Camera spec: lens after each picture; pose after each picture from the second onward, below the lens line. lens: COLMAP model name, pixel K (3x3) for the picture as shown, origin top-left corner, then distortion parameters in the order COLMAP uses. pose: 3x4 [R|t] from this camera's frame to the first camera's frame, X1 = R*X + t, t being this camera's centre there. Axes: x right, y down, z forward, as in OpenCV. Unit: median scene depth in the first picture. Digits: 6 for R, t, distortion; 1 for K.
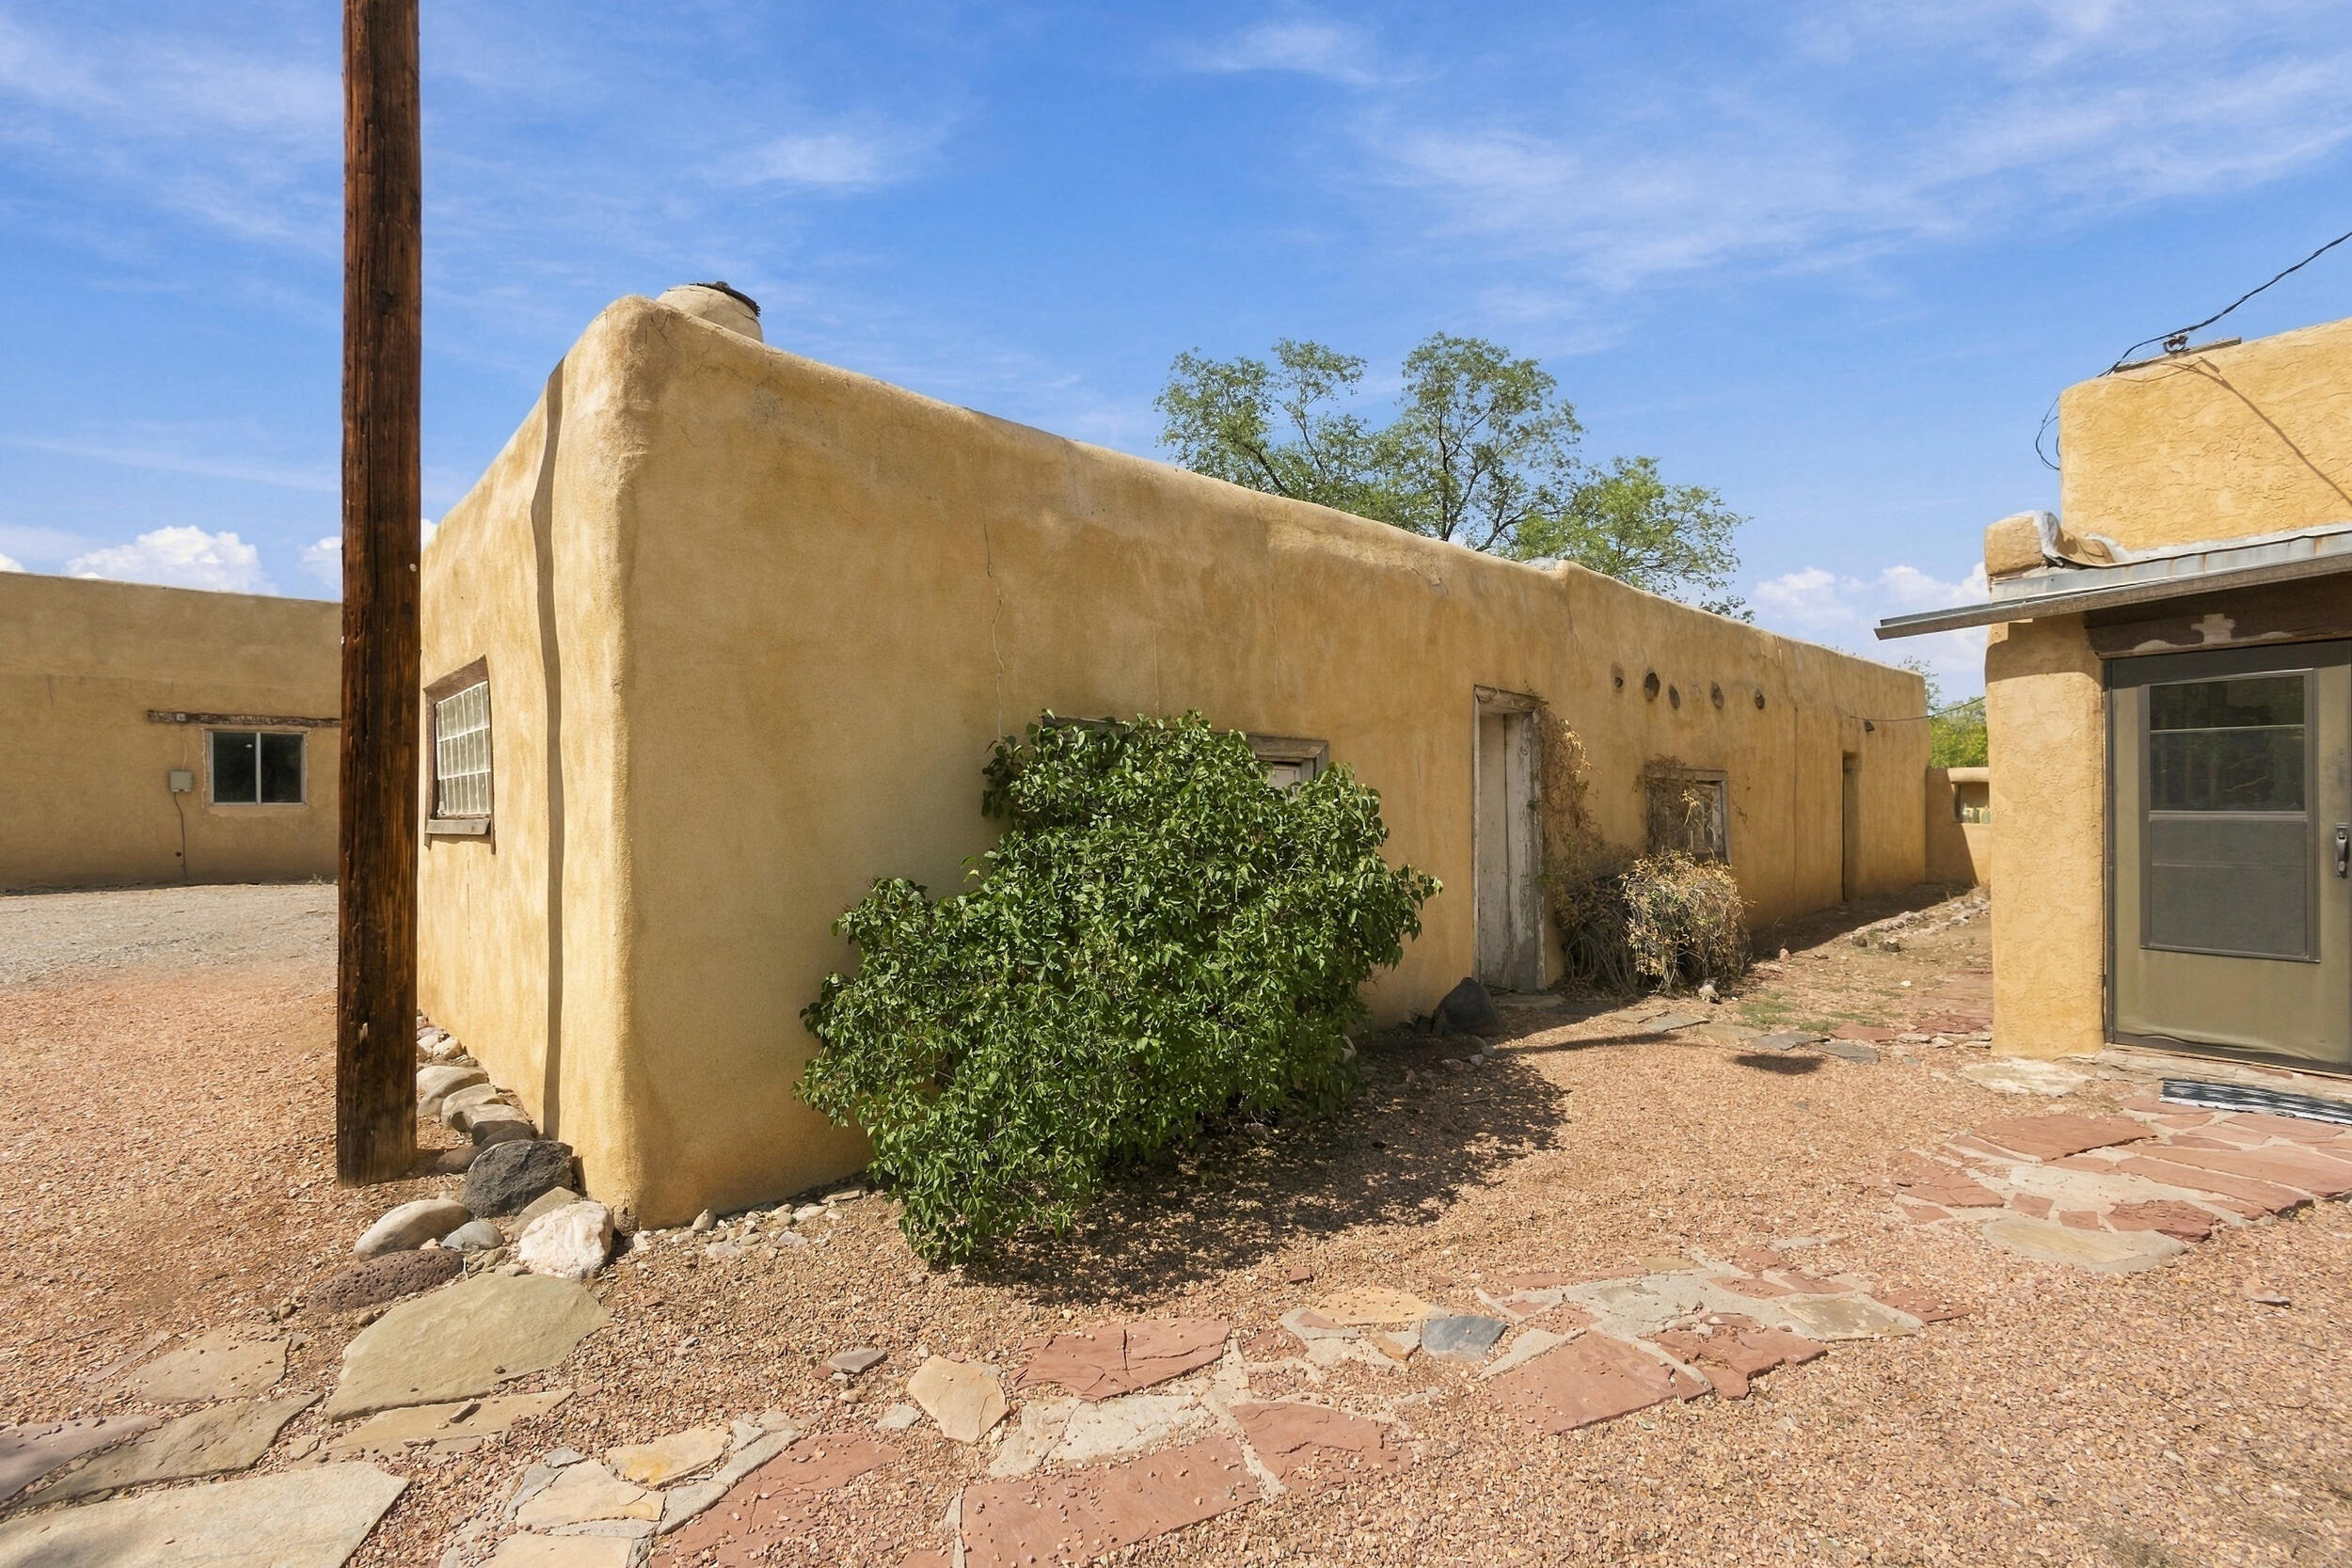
lens RADIAL K [[1076.1, 0, 1172.0], [0, 1076.1, 786.9], [0, 0, 1]] dist [0.001465, 0.000217]
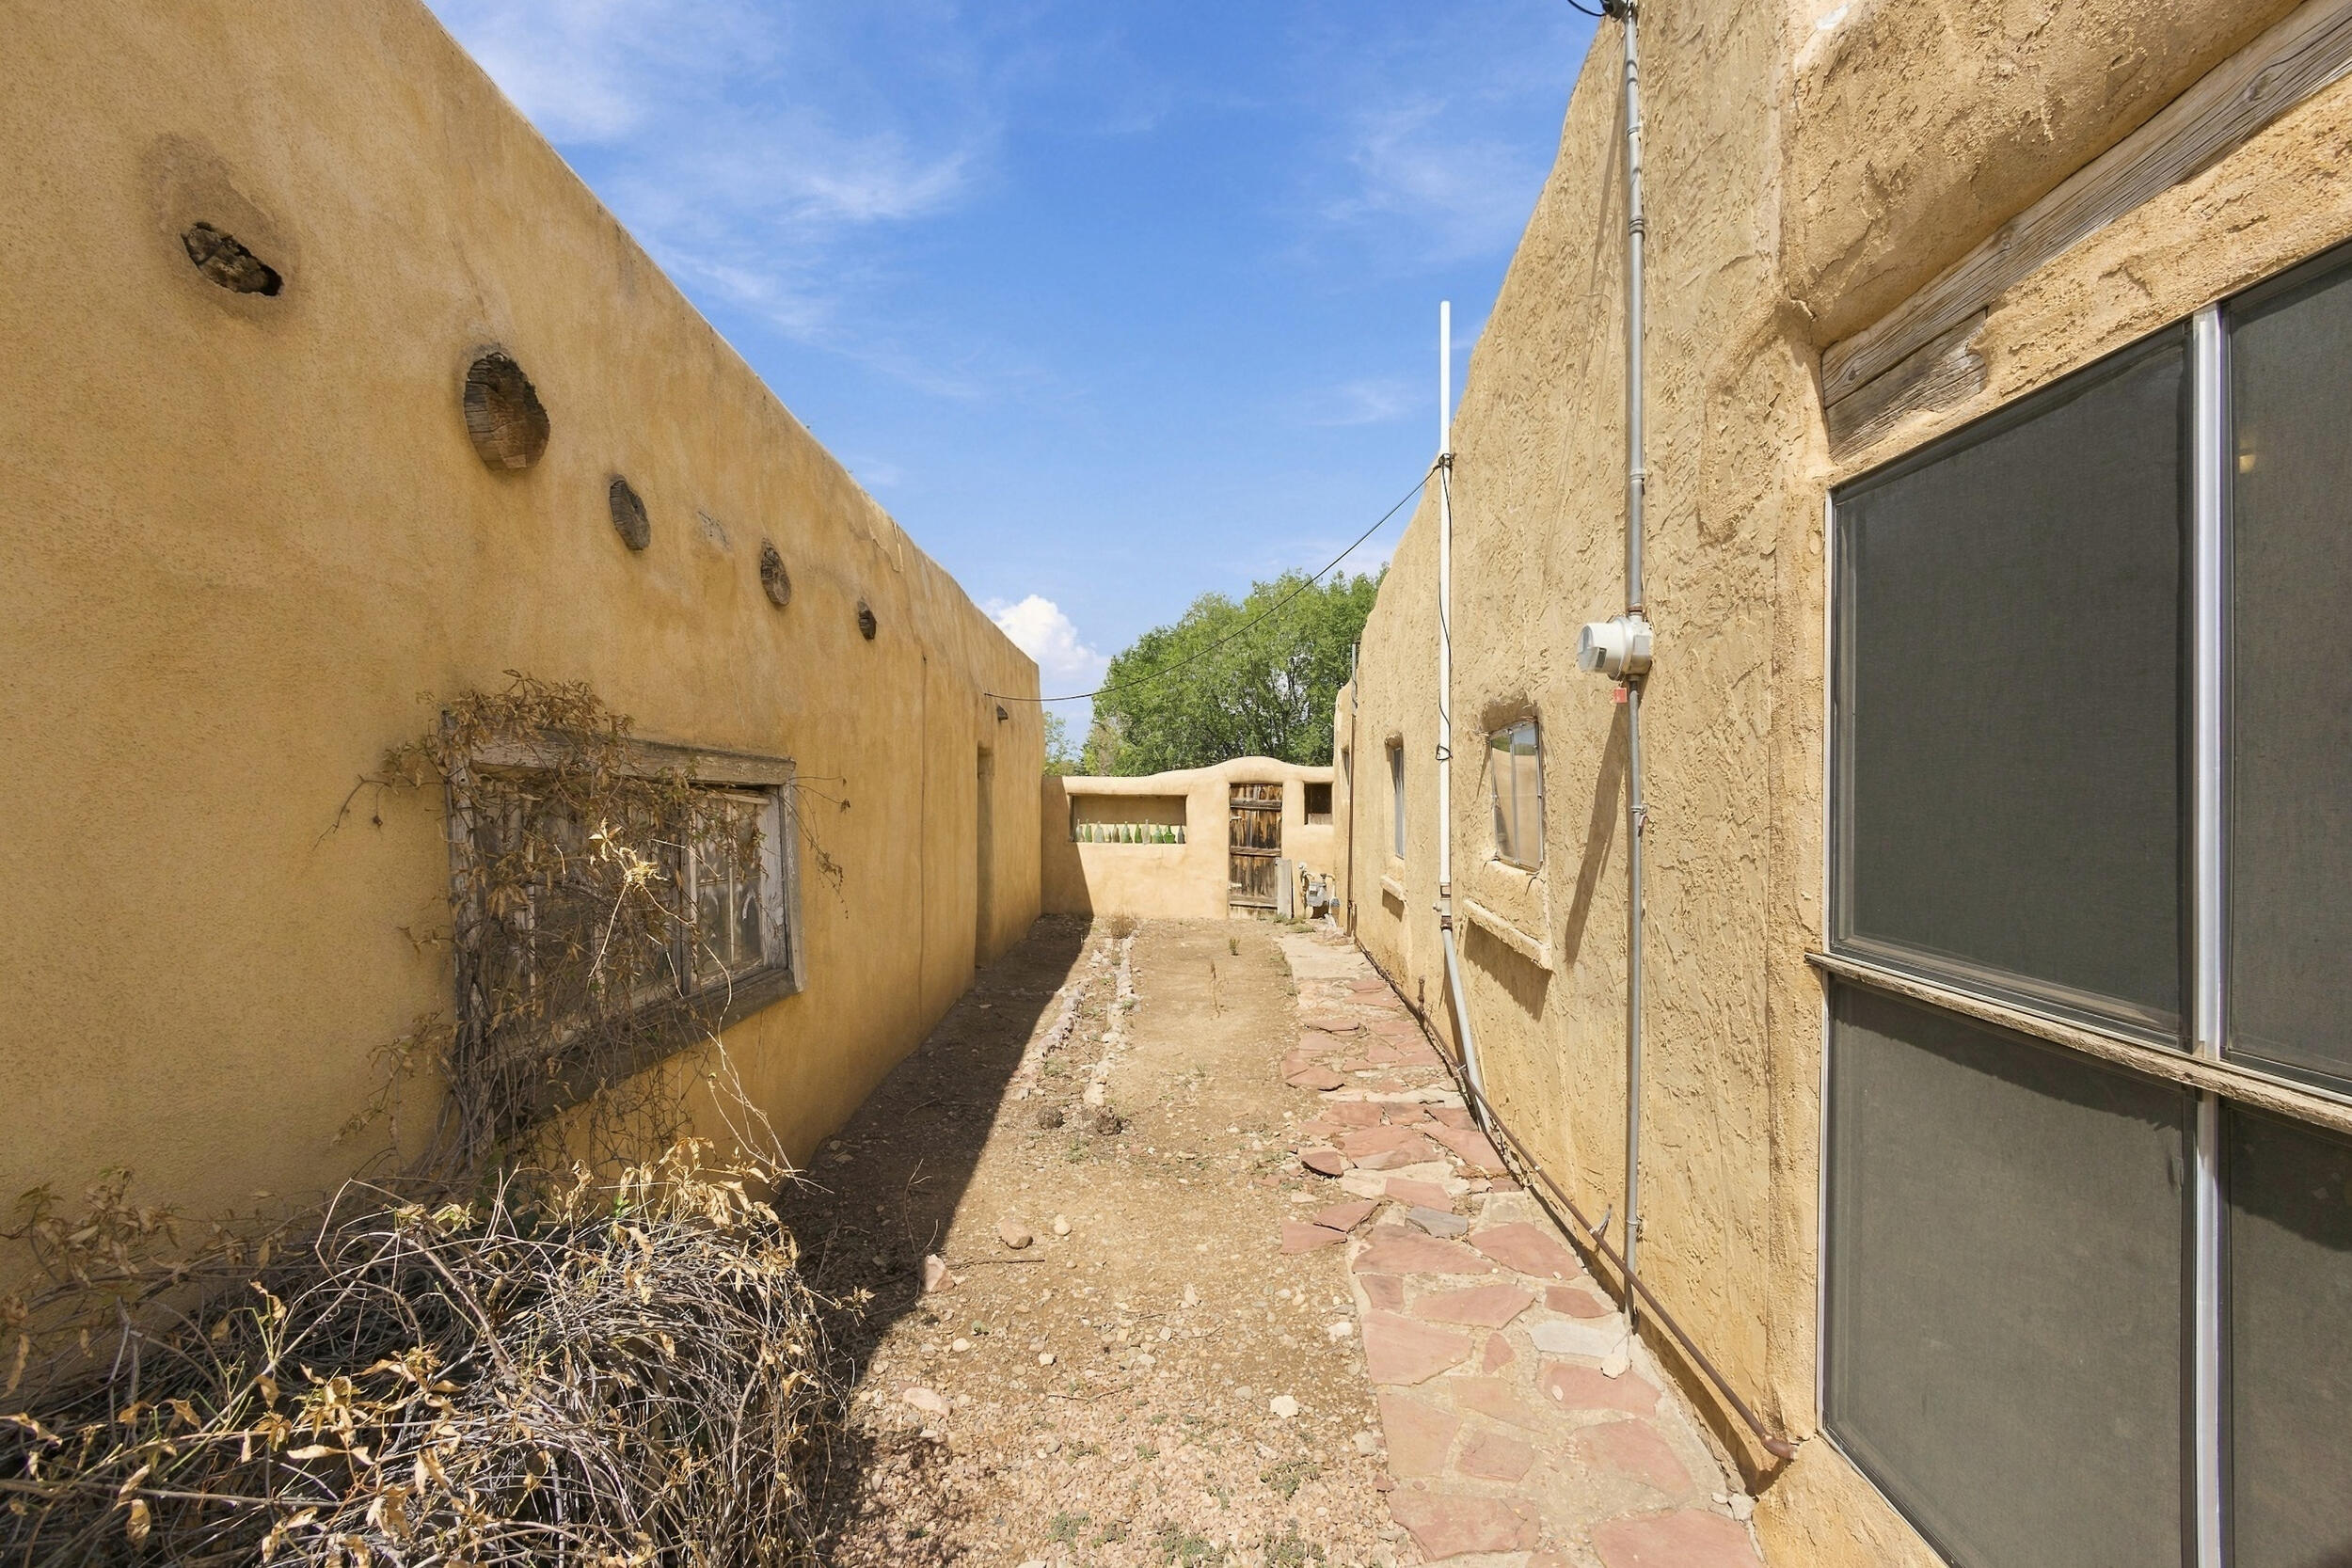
lens RADIAL K [[1076.1, 0, 1173.2], [0, 1076.1, 795.0], [0, 0, 1]] dist [0.001465, 0.000217]
pose [[0.705081, 0.004912, 0.709110, 0.296635], [-0.003059, 0.999988, -0.003886, -0.000578], [-0.709121, 0.000571, 0.705087, 0.554150]]
